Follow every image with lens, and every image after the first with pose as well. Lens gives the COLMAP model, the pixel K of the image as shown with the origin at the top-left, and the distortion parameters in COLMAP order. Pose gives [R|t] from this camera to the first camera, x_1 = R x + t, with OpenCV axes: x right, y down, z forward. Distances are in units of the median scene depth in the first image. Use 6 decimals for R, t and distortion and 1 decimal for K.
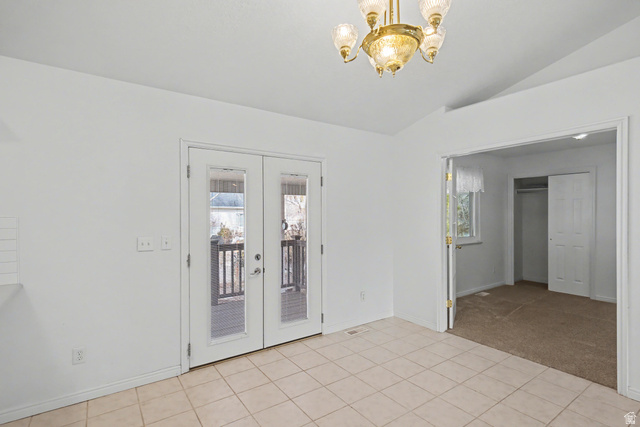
lens RADIAL K [[314.9, 0, 320.0], [0, 314.9, 213.5], [0, 0, 1]] dist [0.000113, 0.000084]
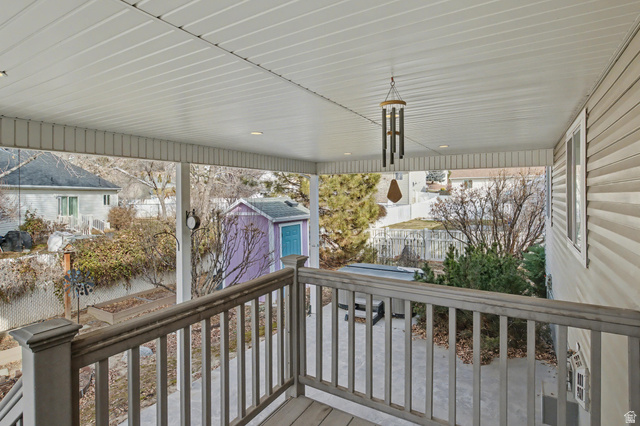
lens RADIAL K [[334.6, 0, 321.2], [0, 334.6, 195.9], [0, 0, 1]] dist [0.001615, 0.000351]
pose [[0.911862, -0.008804, 0.410402, -0.195453], [0.006924, 0.999958, 0.006066, -0.010880], [-0.410438, -0.002690, 0.911885, 0.525303]]
